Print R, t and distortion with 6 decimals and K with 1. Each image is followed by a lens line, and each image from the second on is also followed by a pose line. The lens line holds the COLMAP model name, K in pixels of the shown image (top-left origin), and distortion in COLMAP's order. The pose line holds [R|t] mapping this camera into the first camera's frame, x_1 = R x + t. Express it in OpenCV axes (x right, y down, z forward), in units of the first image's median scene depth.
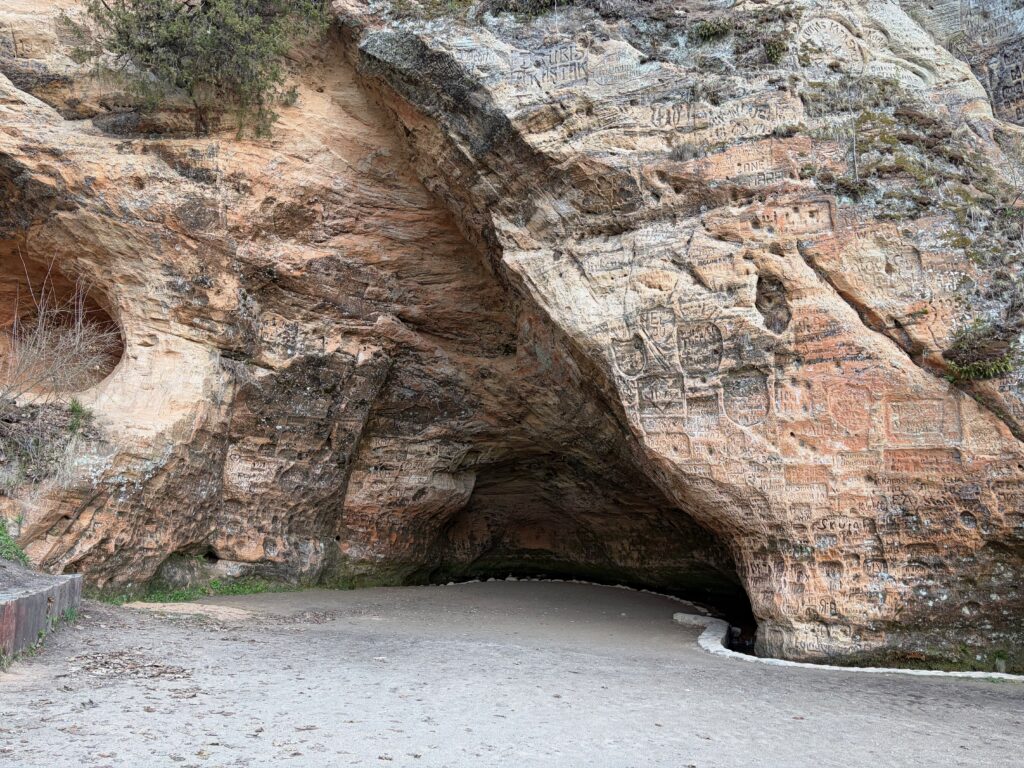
lens RADIAL K [[771.2, 0, 514.2], [0, 771.2, 390.4], [0, 0, 1]] dist [0.062966, -0.060526]
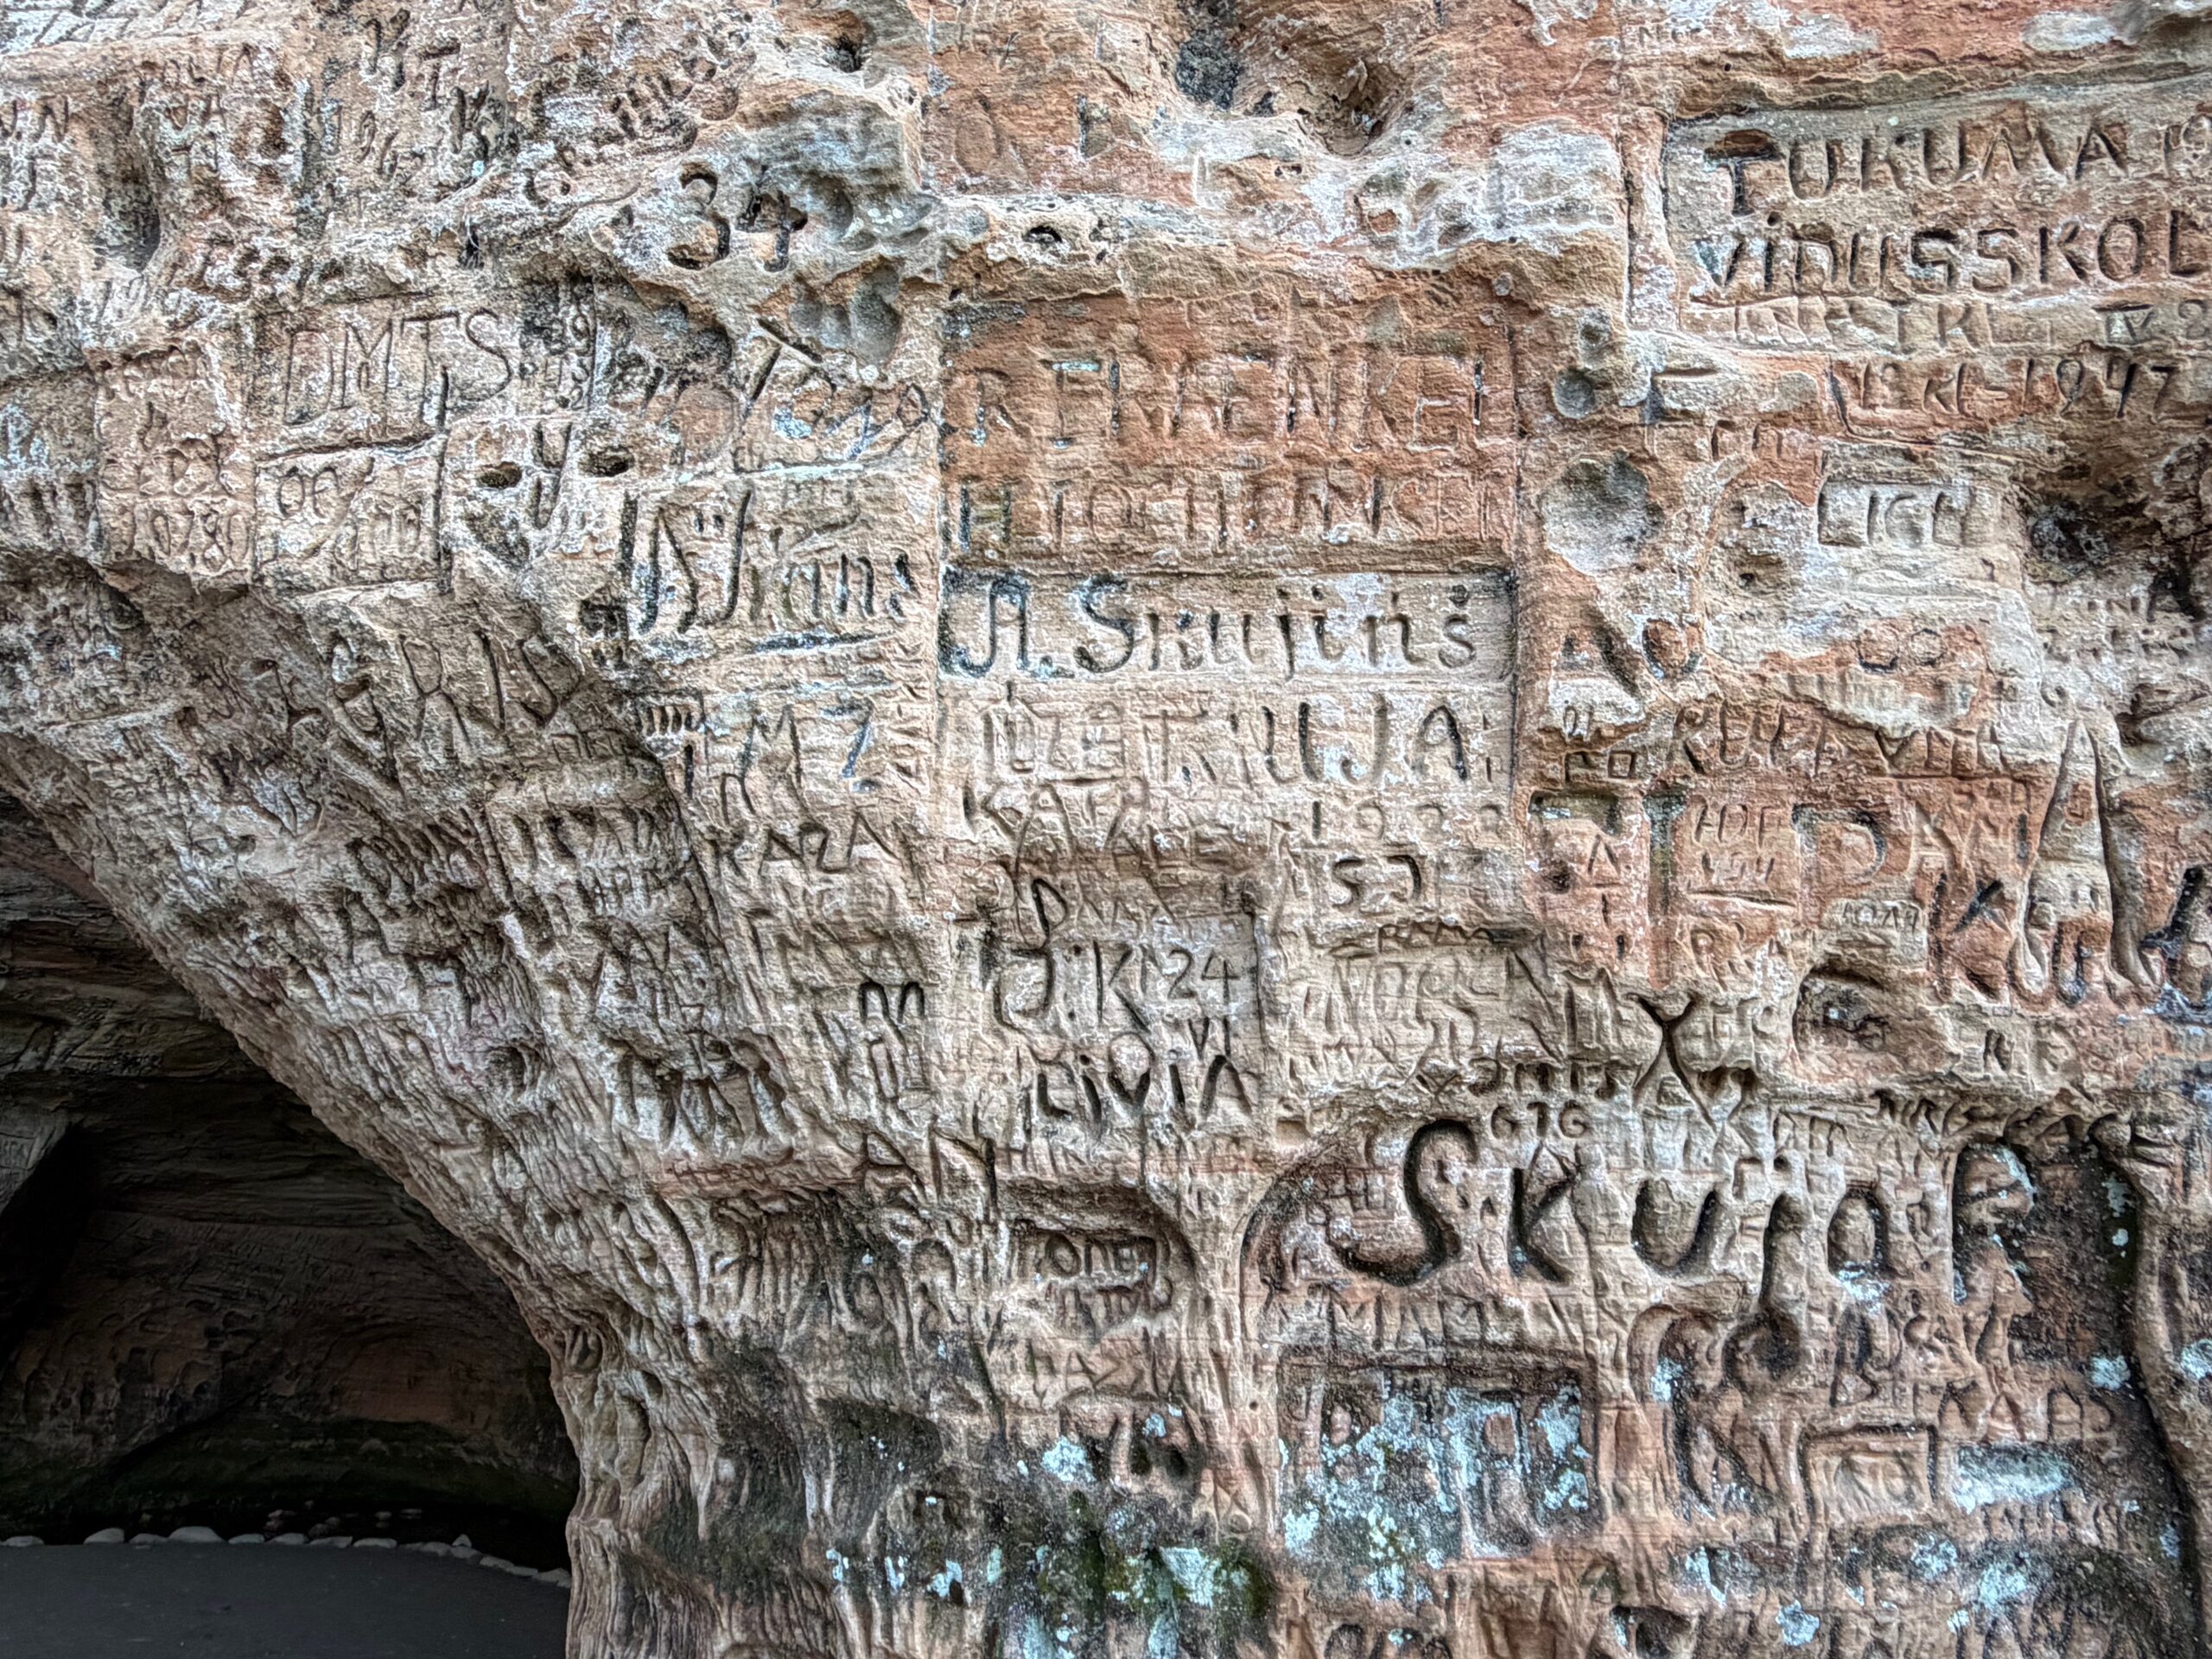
lens RADIAL K [[1424.8, 0, 1106.0], [0, 1424.8, 829.5], [0, 0, 1]] dist [-0.004052, -0.003101]
pose [[0.960963, 0.136178, 0.240843, 0.290122], [-0.086927, 0.975009, -0.204452, 0.145485], [-0.262666, 0.175535, 0.948786, 0.762422]]
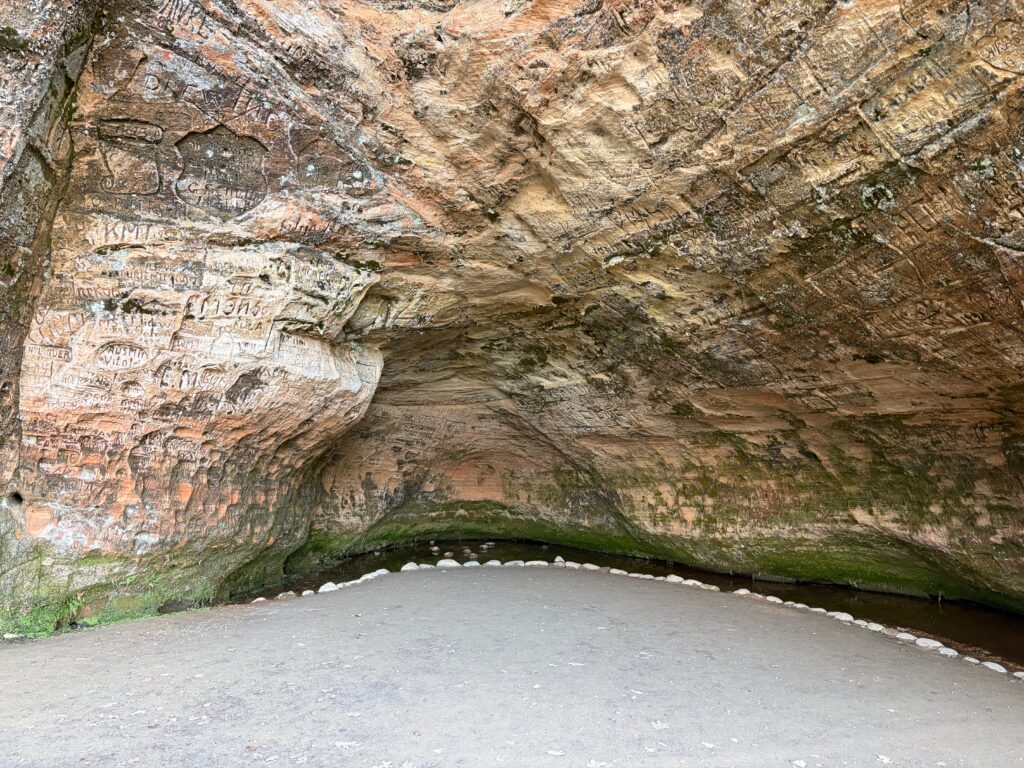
lens RADIAL K [[771.2, 0, 514.2], [0, 771.2, 390.4], [0, 0, 1]] dist [0.062966, -0.060526]
pose [[0.988335, 0.003403, 0.152259, -0.076232], [-0.015583, 0.996763, 0.078873, 0.166703], [-0.151498, -0.080326, 0.985188, 0.944672]]
